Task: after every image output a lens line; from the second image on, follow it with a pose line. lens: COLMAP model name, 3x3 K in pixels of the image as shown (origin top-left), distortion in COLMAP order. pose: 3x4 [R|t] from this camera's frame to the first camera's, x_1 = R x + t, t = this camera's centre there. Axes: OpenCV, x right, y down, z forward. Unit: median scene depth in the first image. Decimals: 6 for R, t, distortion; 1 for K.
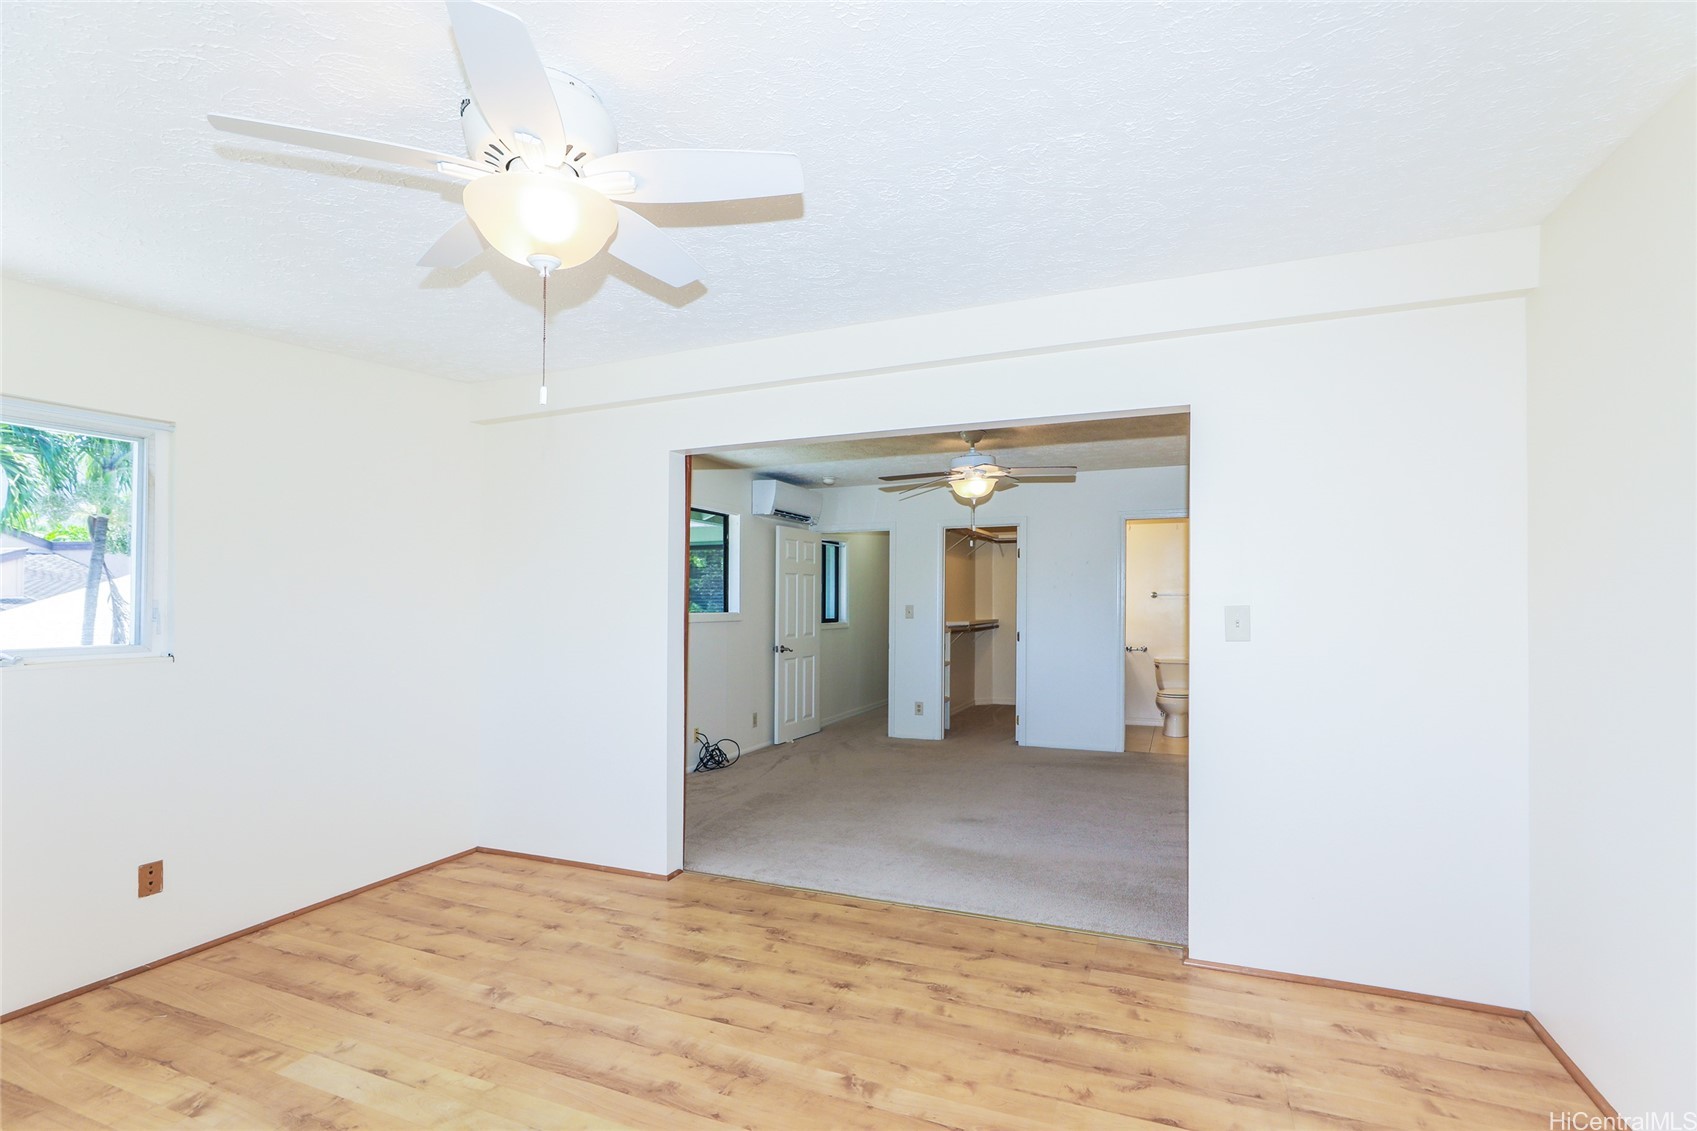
lens RADIAL K [[828.5, 0, 842.8], [0, 828.5, 598.3], [0, 0, 1]] dist [-0.033115, 0.000781]
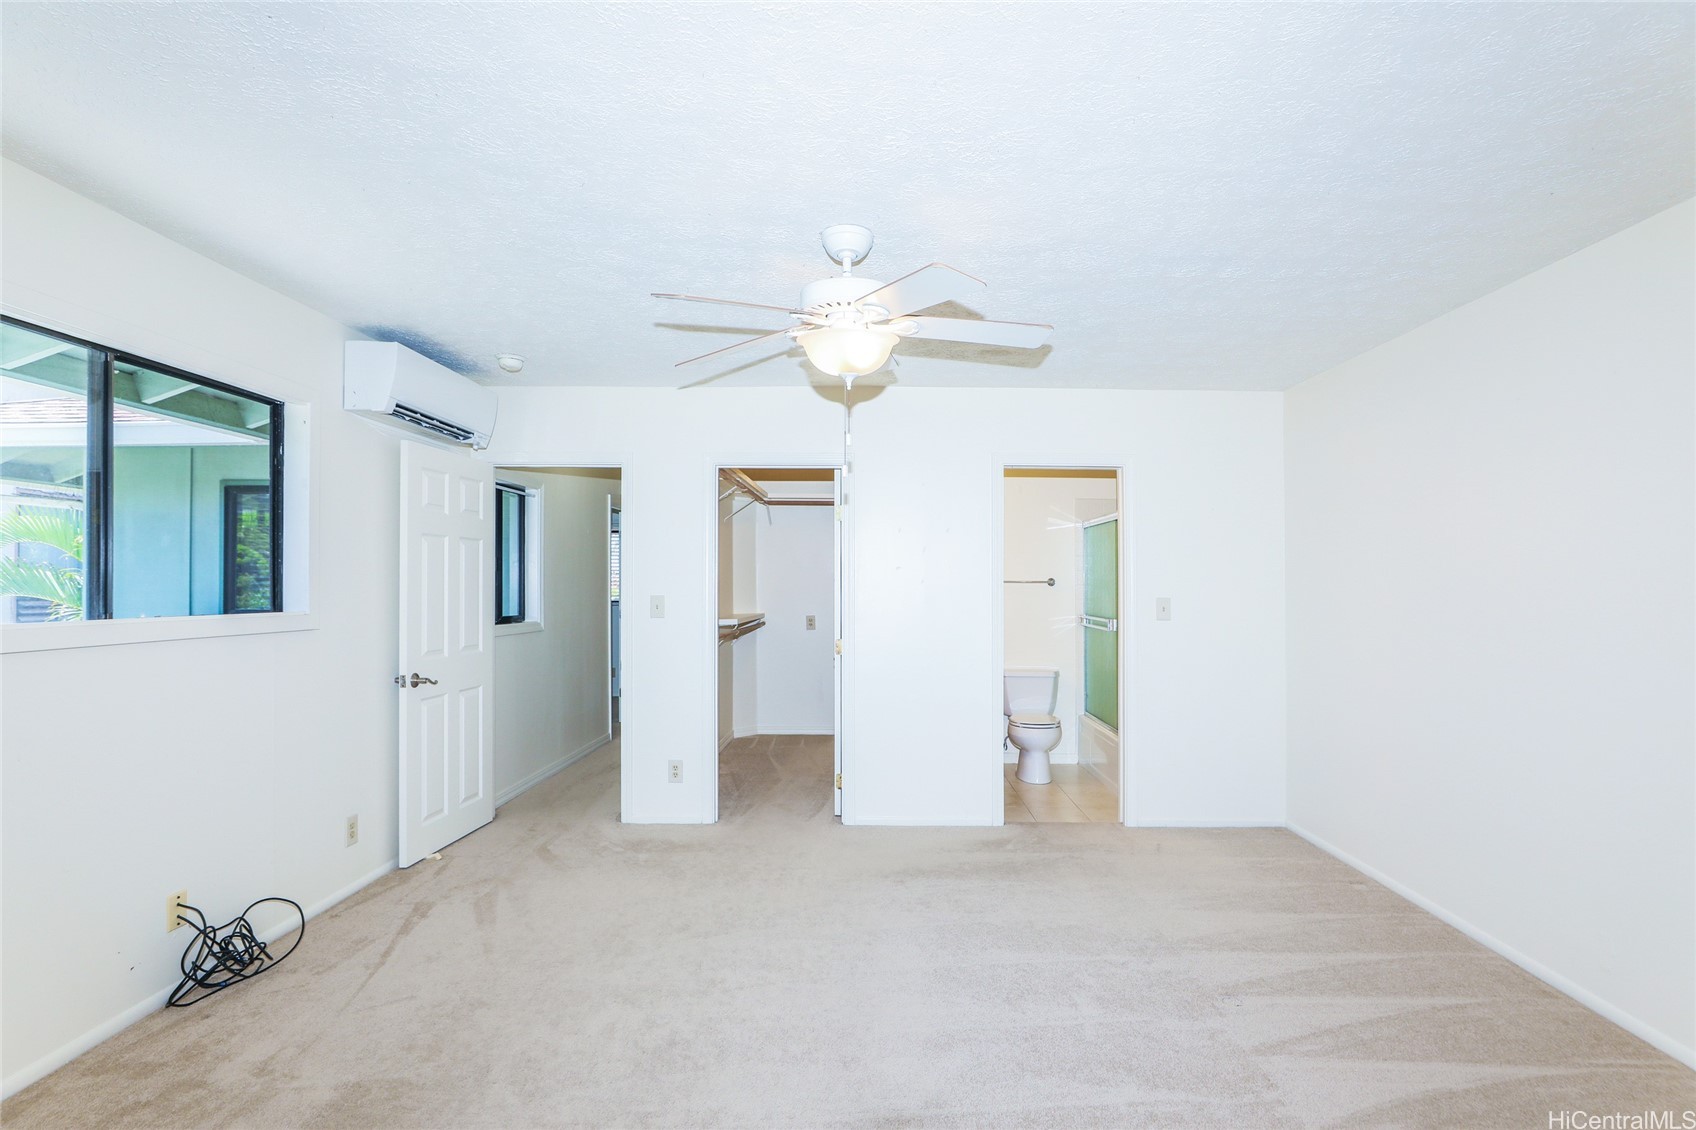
lens RADIAL K [[828.0, 0, 842.3], [0, 828.0, 597.8], [0, 0, 1]] dist [-0.033115, 0.000781]
pose [[0.930434, -0.002133, 0.366454, -0.012391], [-0.004421, 0.999845, 0.017045, -0.000284], [-0.366434, -0.017479, 0.930280, 0.425516]]
